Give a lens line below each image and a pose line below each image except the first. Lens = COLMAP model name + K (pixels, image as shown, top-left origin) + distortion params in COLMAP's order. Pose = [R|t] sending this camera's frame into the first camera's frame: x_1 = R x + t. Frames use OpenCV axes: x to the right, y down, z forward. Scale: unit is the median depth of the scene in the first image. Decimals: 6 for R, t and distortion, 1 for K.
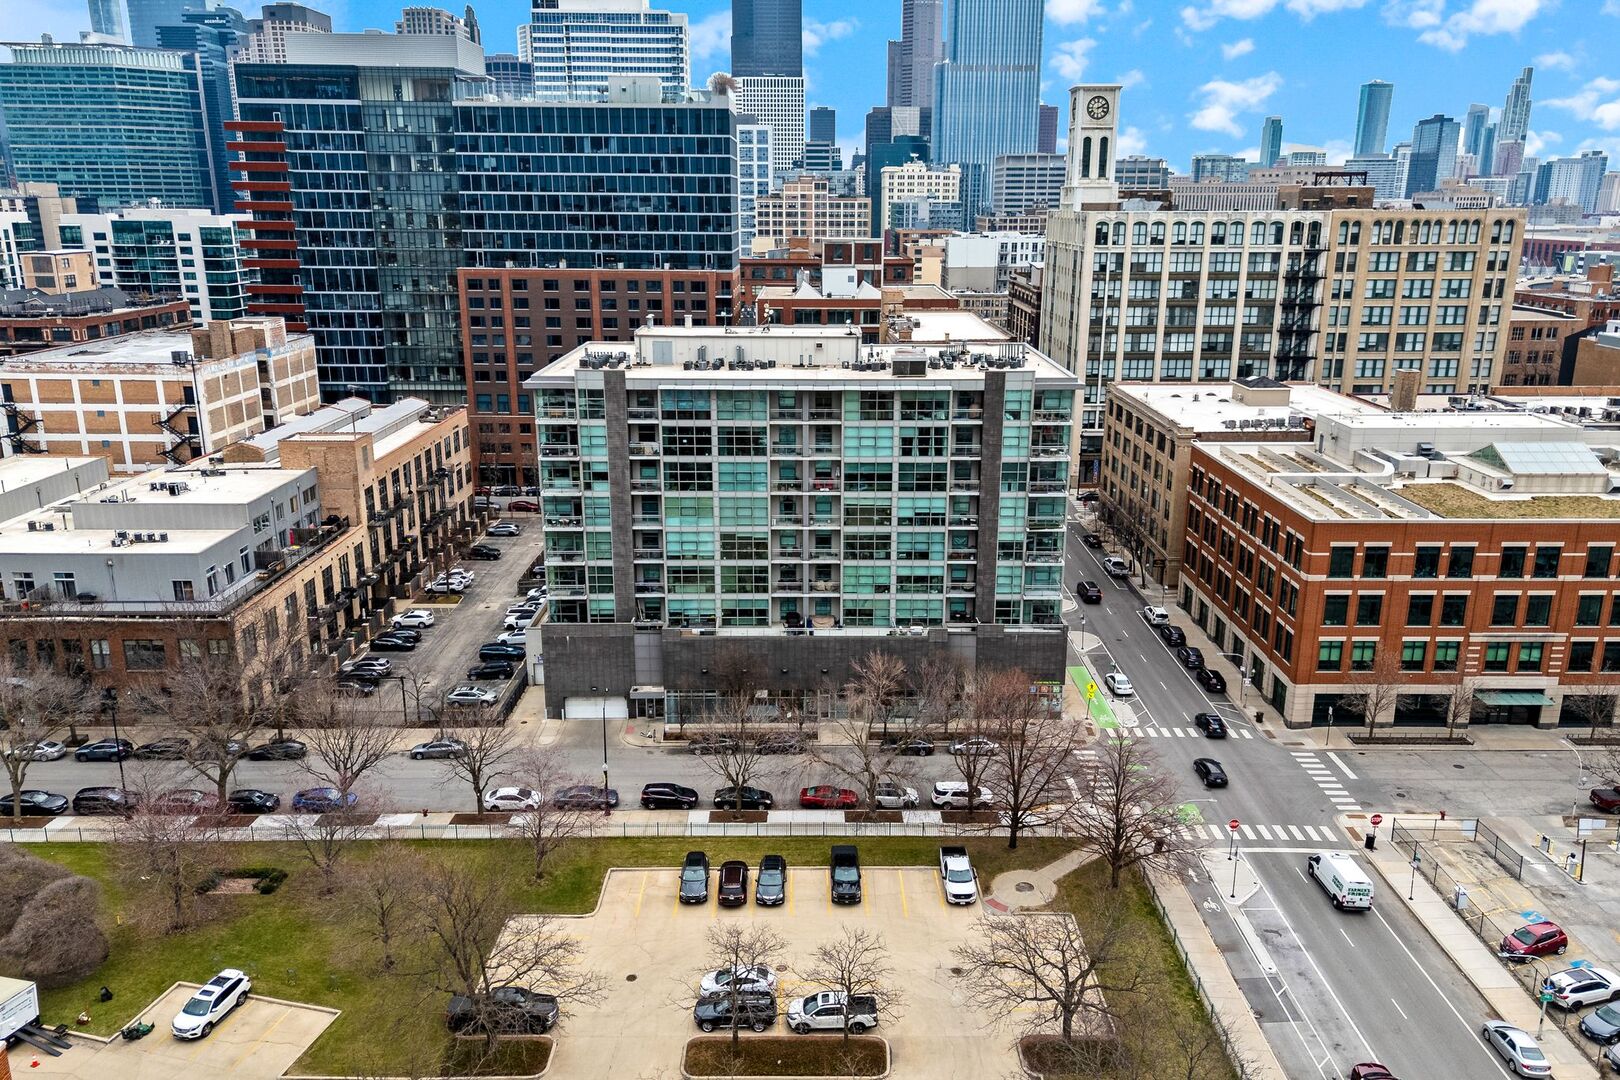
lens RADIAL K [[1179.1, 0, 828.4], [0, 1179.1, 537.9], [0, 0, 1]] dist [0.070350, -0.065105]
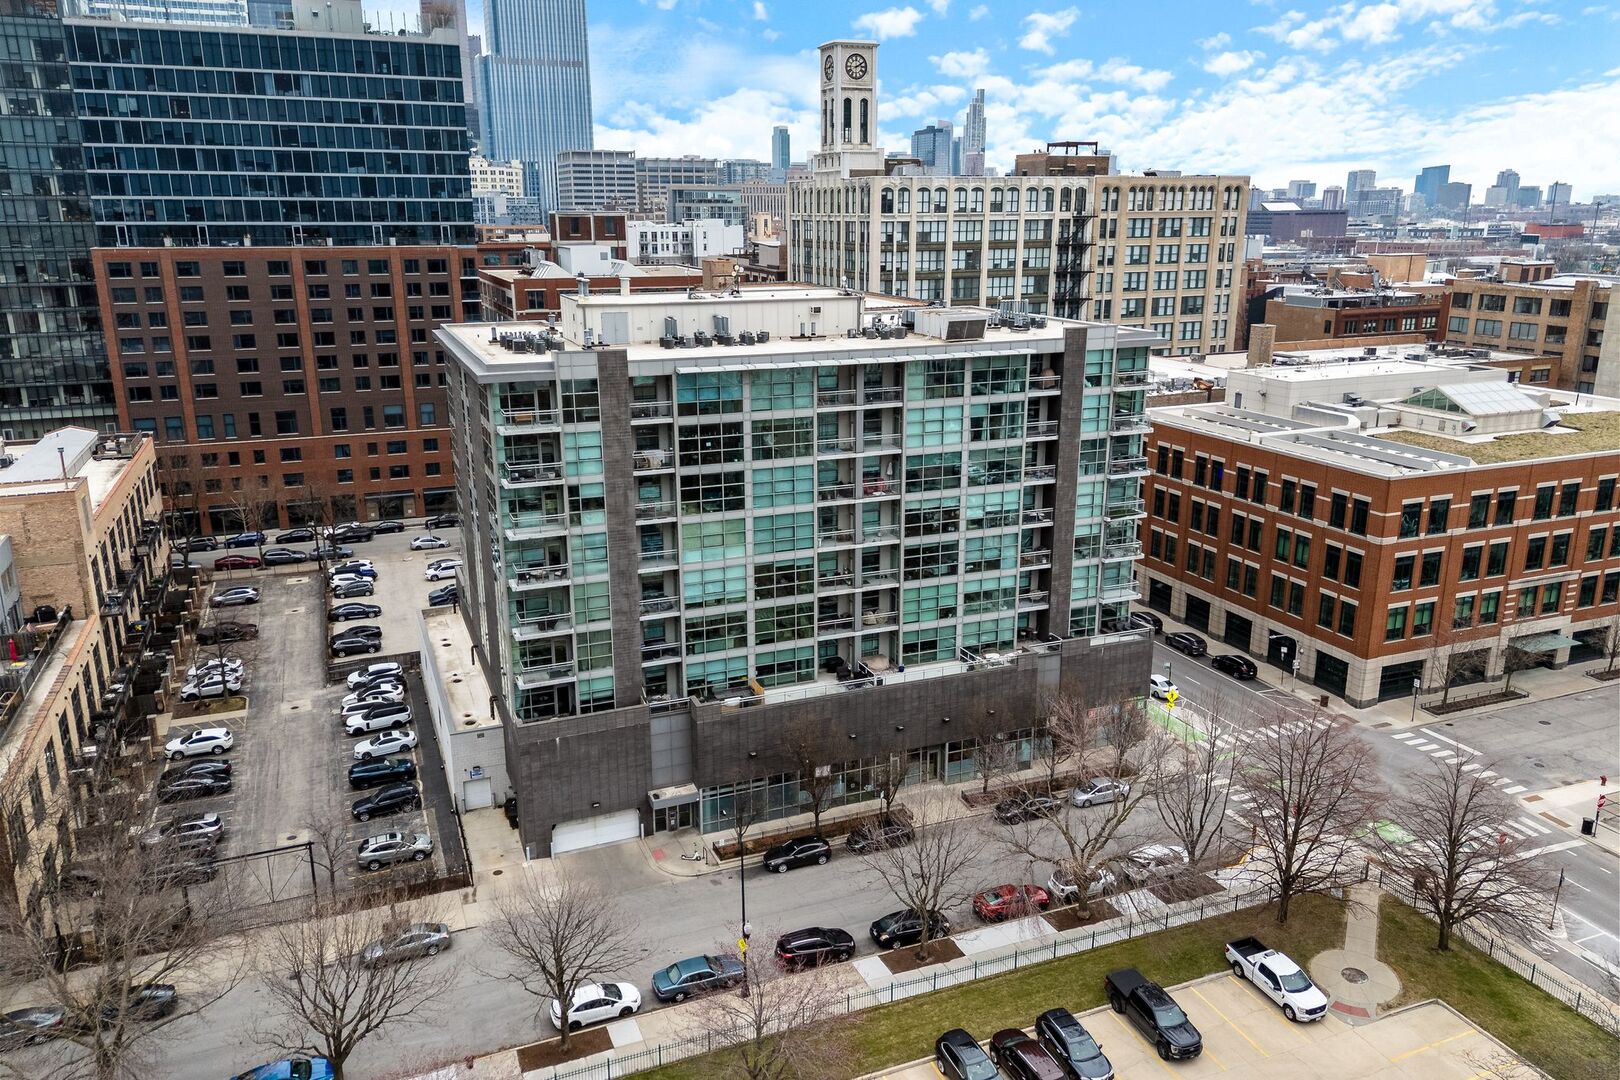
lens RADIAL K [[1163.1, 0, 805.1], [0, 1163.1, 538.3], [0, 0, 1]] dist [0.067651, -0.054635]
pose [[0.932454, -0.104542, 0.345833, -0.277161], [0.104742, 0.994333, 0.018167, -0.027350], [-0.345773, 0.019283, 0.938120, 0.271901]]
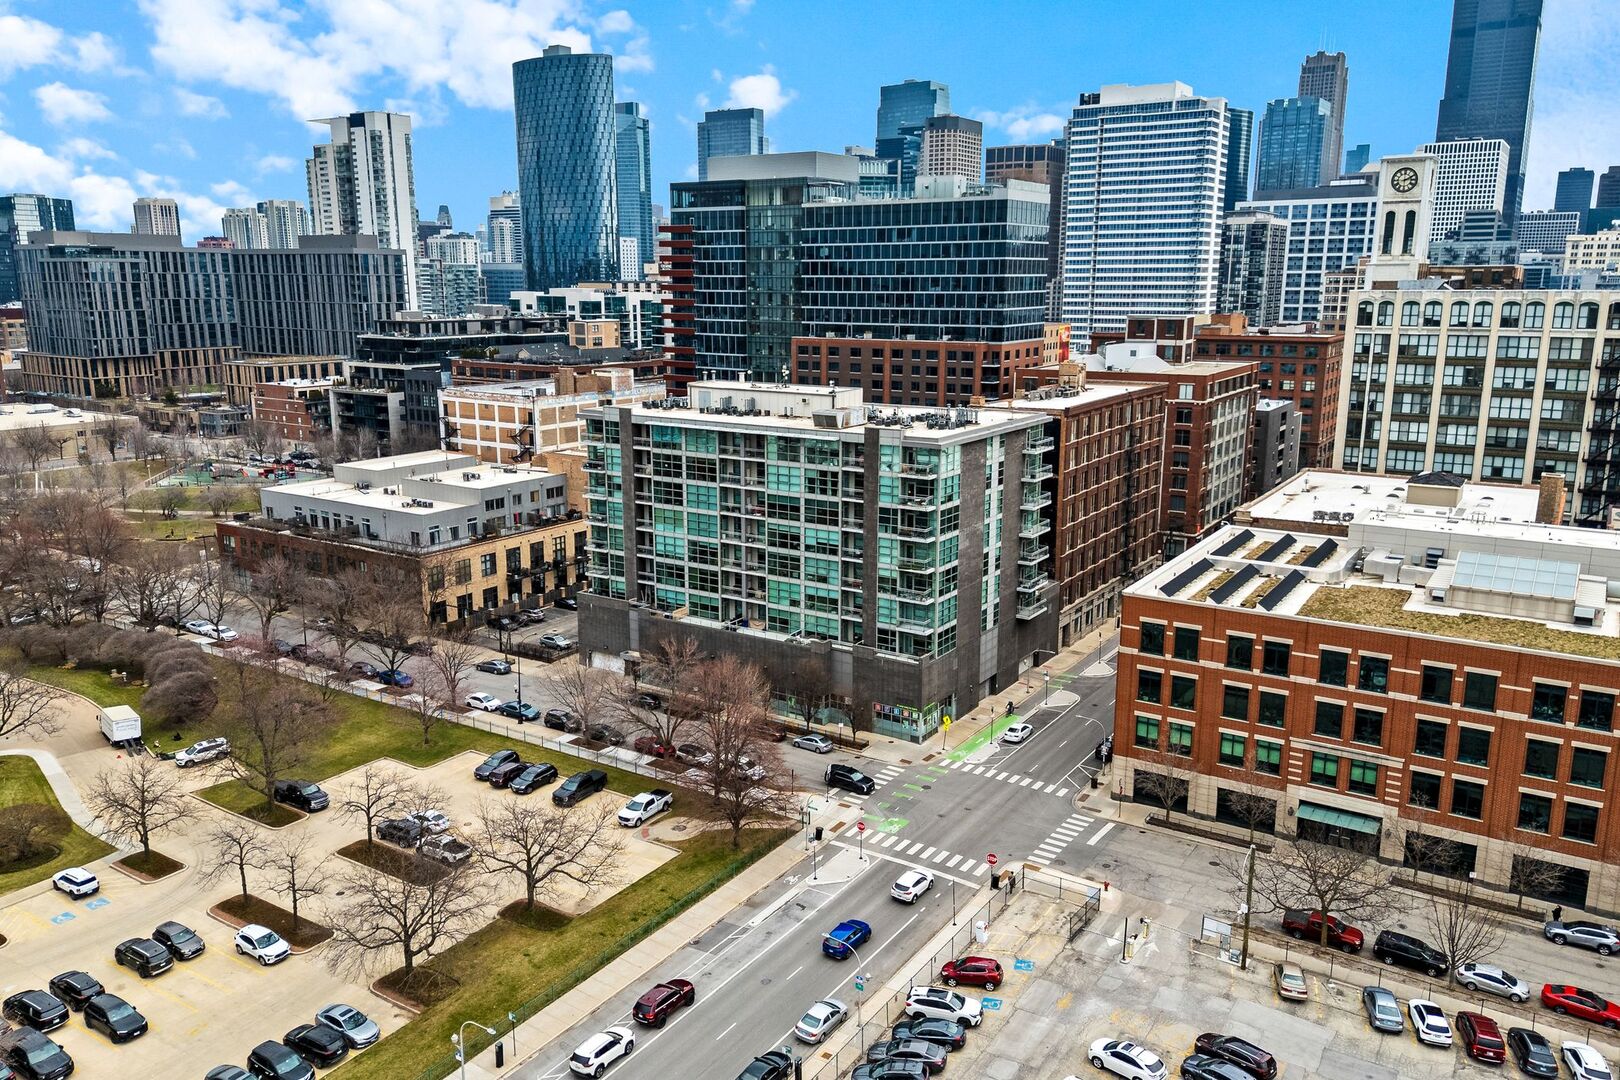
lens RADIAL K [[1179.1, 0, 828.4], [0, 1179.1, 537.9], [0, 0, 1]] dist [0.070350, -0.065105]
pose [[0.839422, 0.113537, -0.531489, 0.631482], [-0.145611, 0.989166, -0.018669, -0.004402], [0.523611, 0.093062, 0.846859, 0.001940]]
